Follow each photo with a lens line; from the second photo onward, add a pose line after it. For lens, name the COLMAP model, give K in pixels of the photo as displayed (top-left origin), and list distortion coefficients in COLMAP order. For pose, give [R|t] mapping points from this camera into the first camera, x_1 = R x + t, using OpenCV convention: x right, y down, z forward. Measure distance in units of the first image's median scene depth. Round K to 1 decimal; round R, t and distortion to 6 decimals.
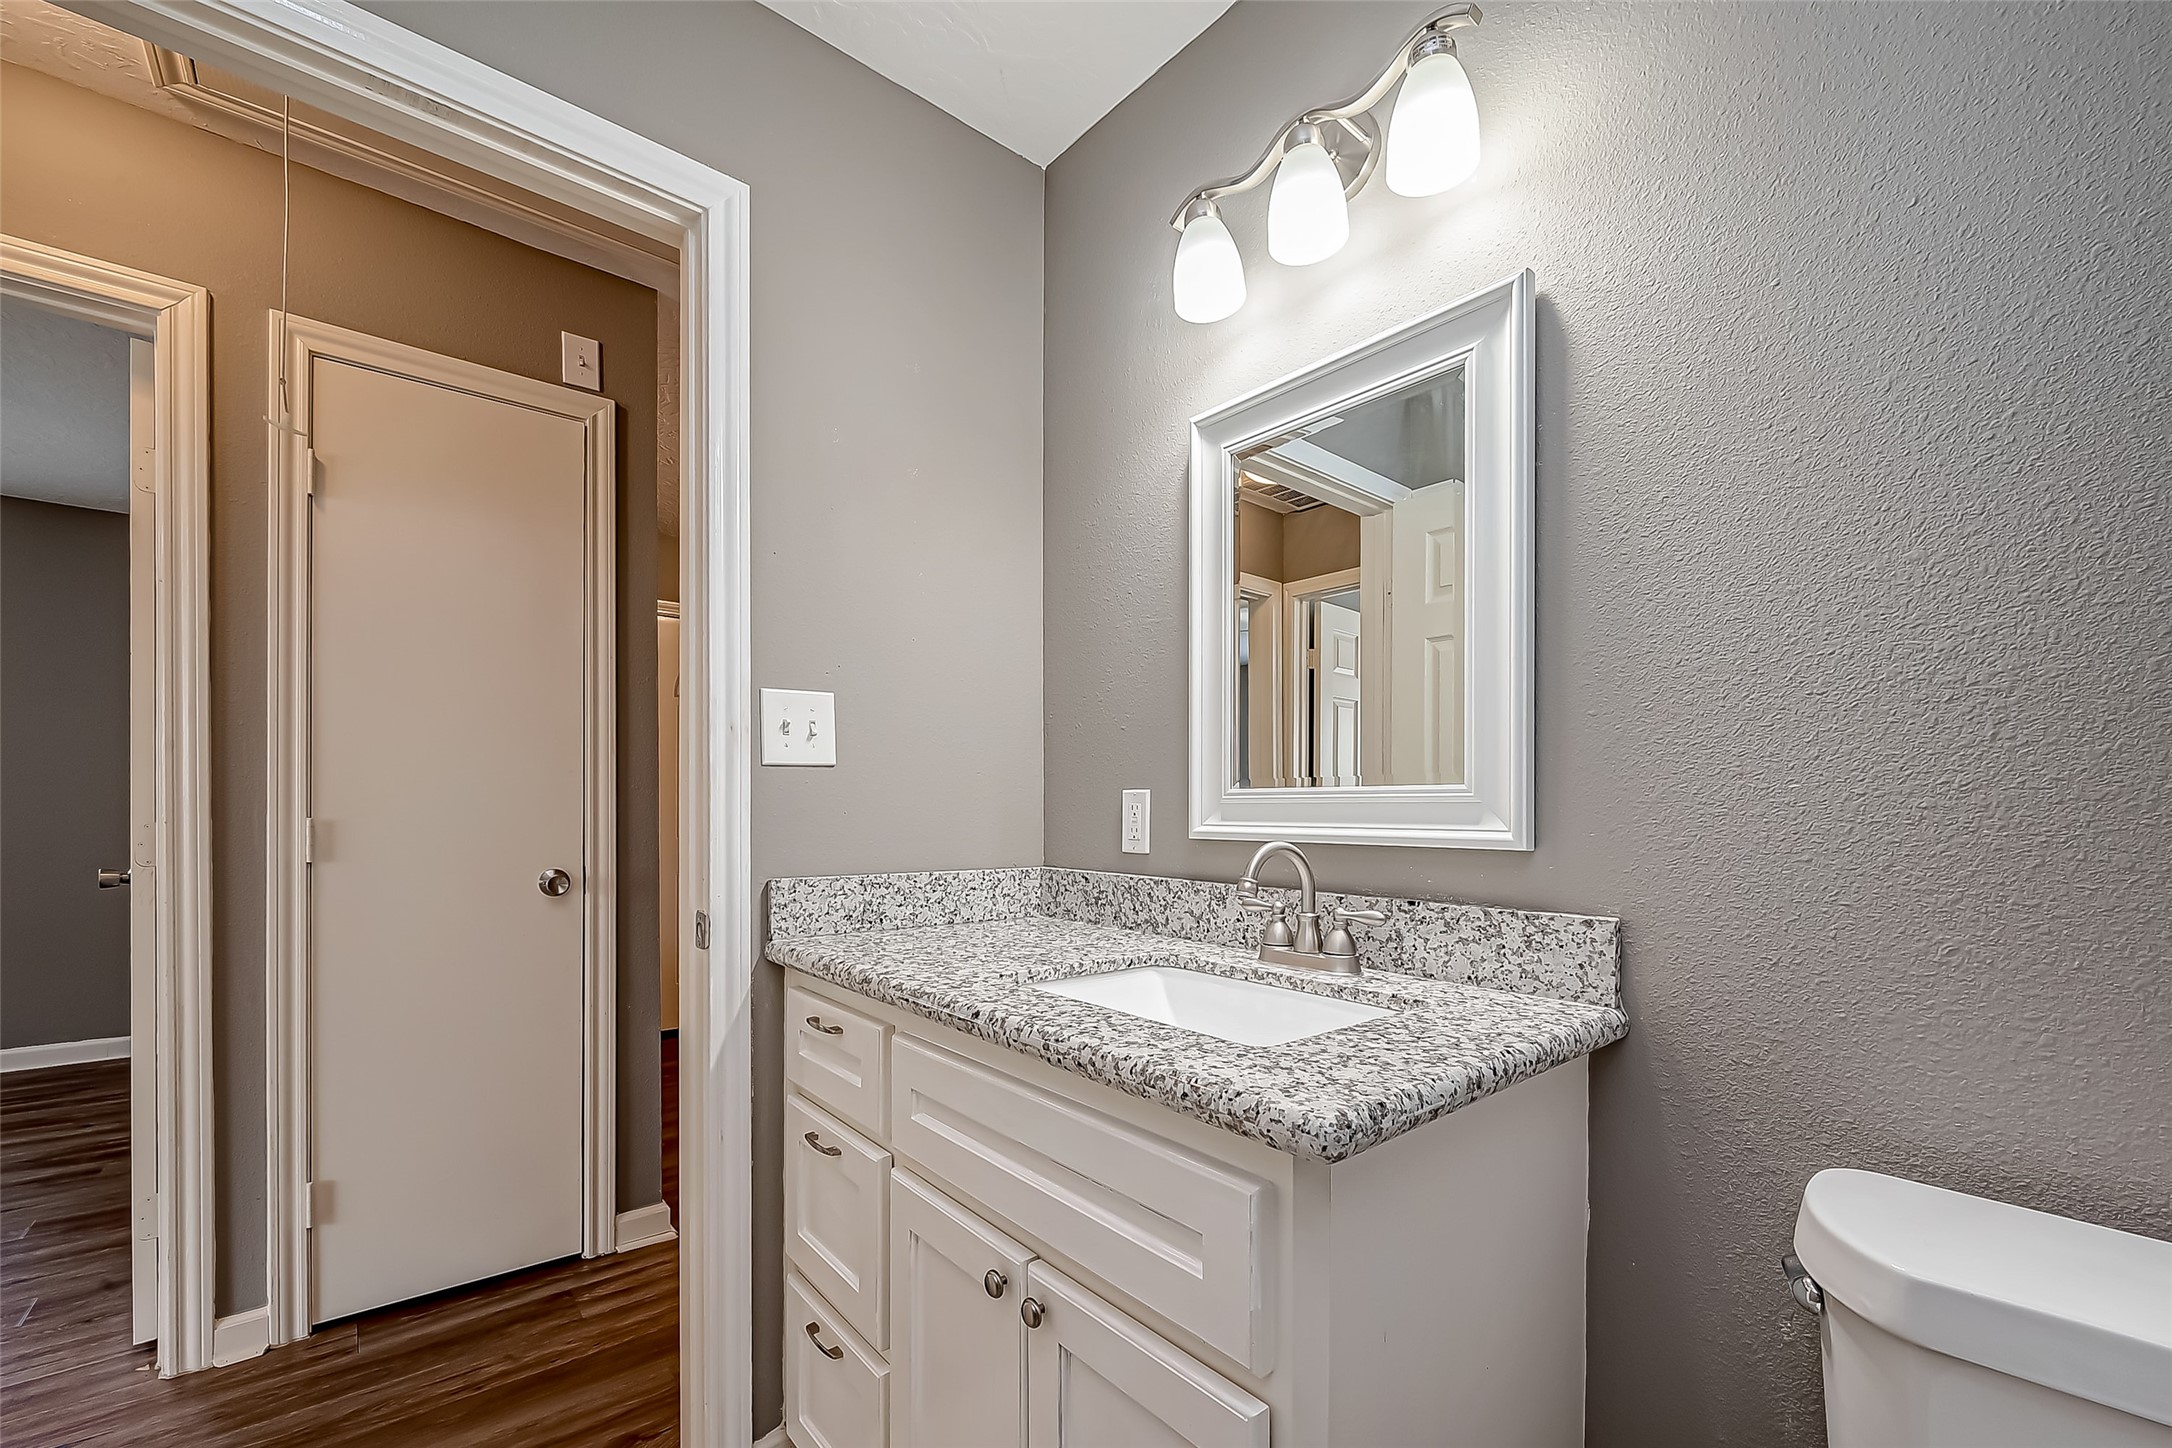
lens RADIAL K [[891.7, 0, 1095.1], [0, 891.7, 811.4], [0, 0, 1]] dist [-0.003939, -0.000210]
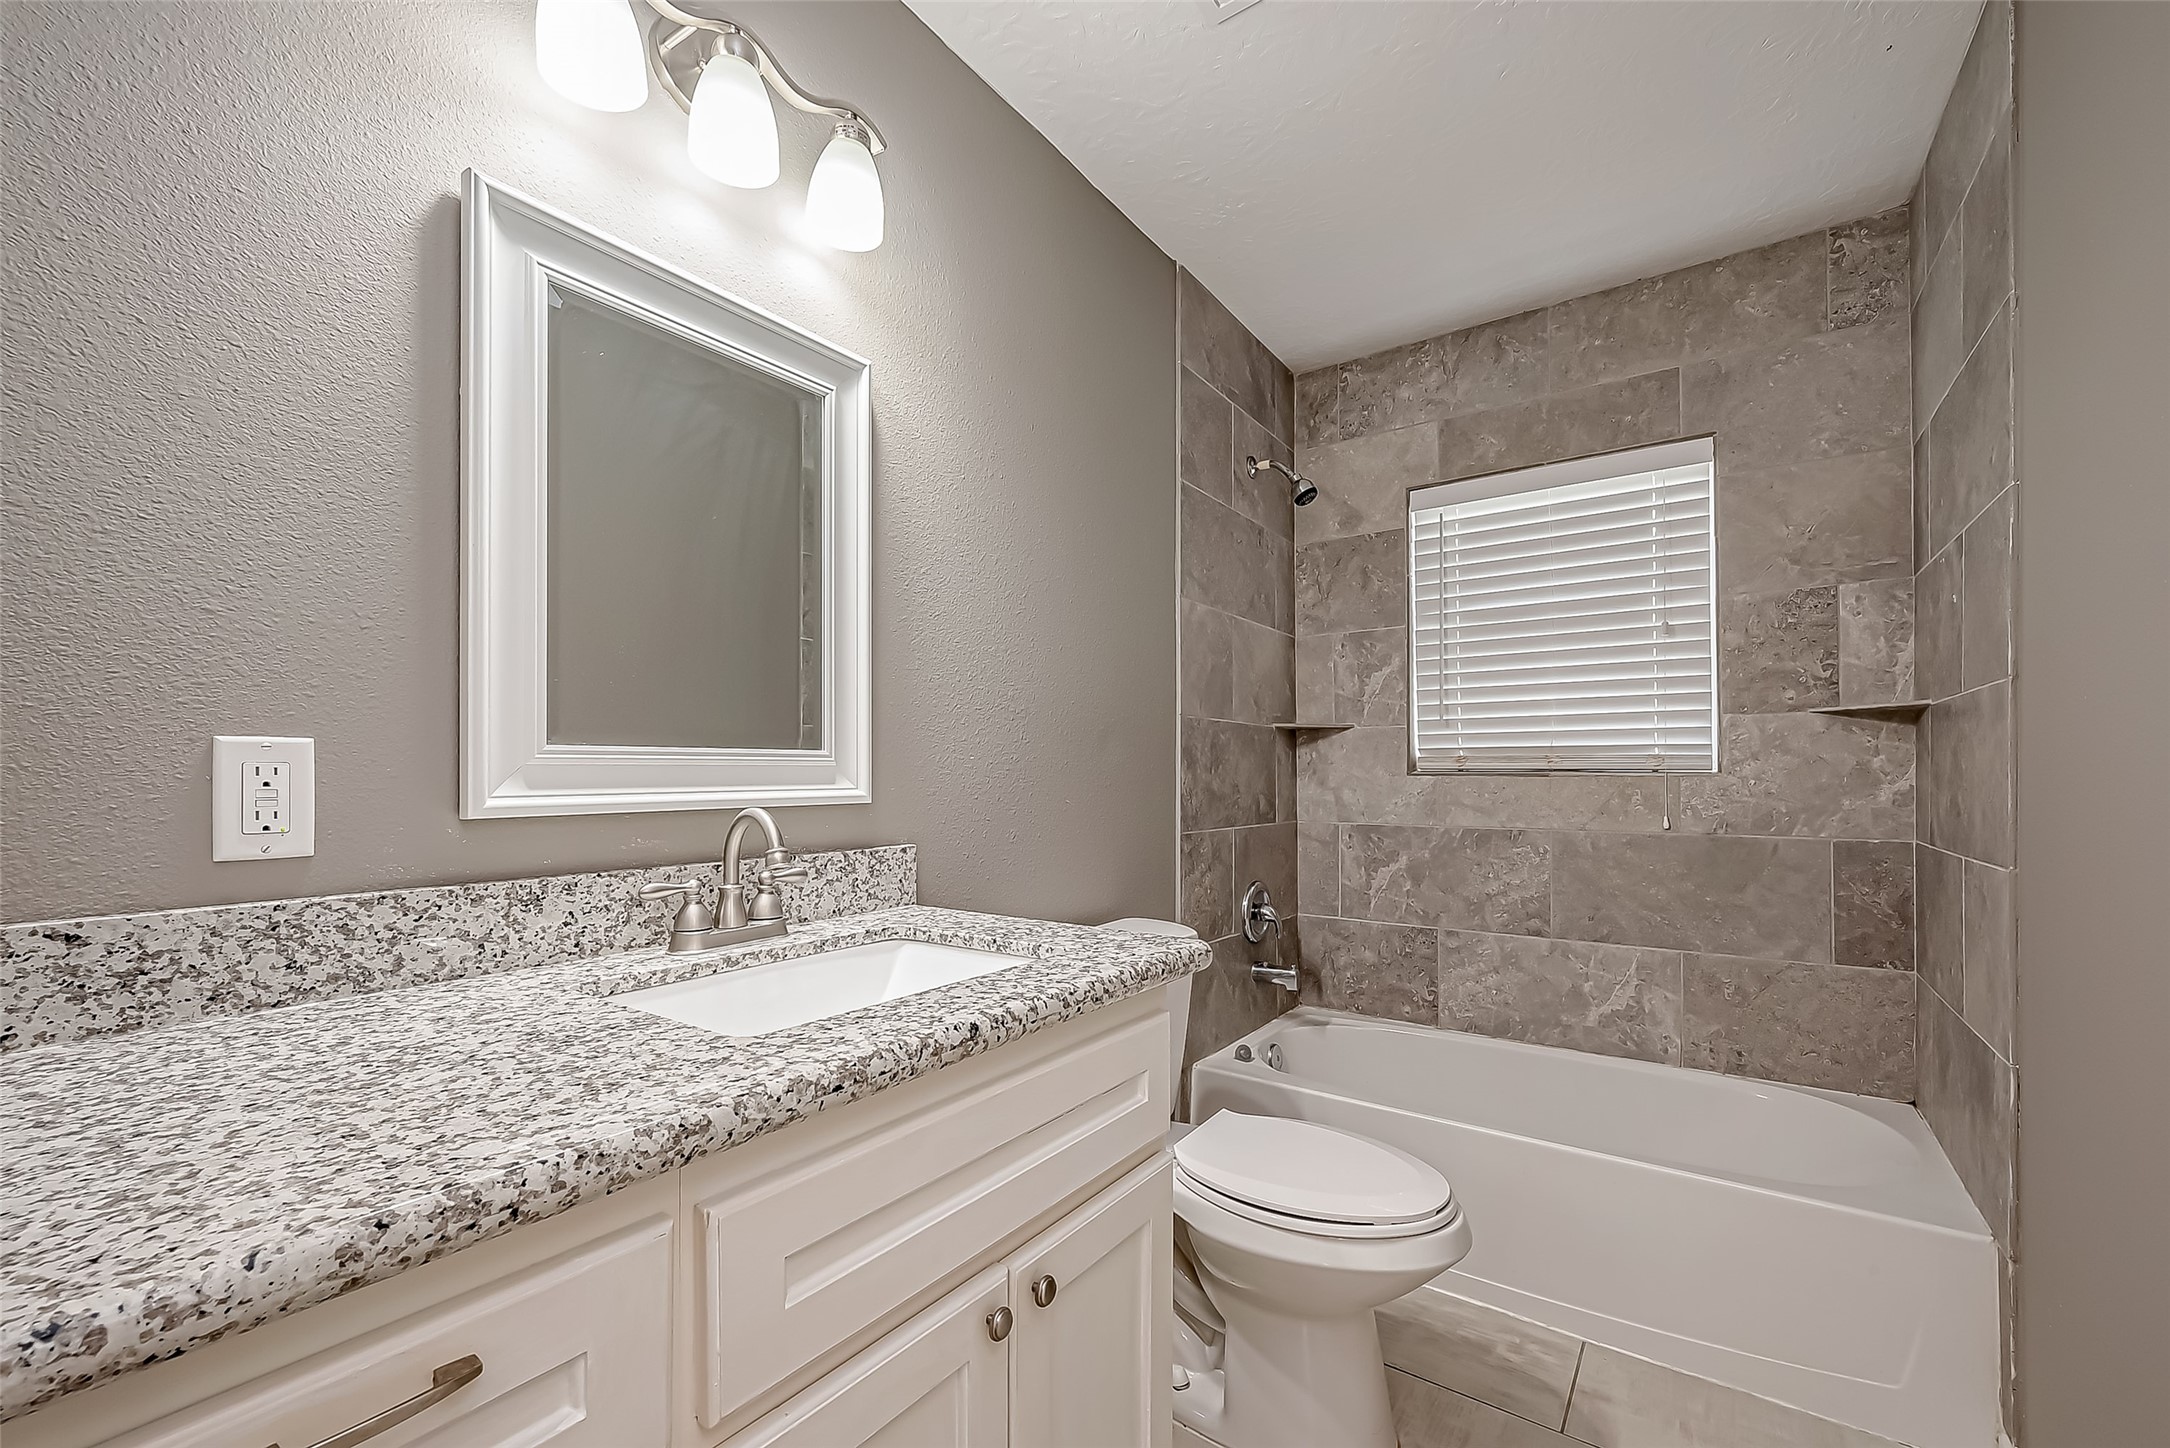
lens RADIAL K [[890.8, 0, 1081.9], [0, 890.8, 767.5], [0, 0, 1]] dist [-0.003939, -0.000210]
pose [[-0.249201, -0.000690, 0.968452, -0.727409], [0.001863, 0.999998, 0.001192, -0.007852], [-0.968450, 0.002101, -0.249199, 0.855550]]
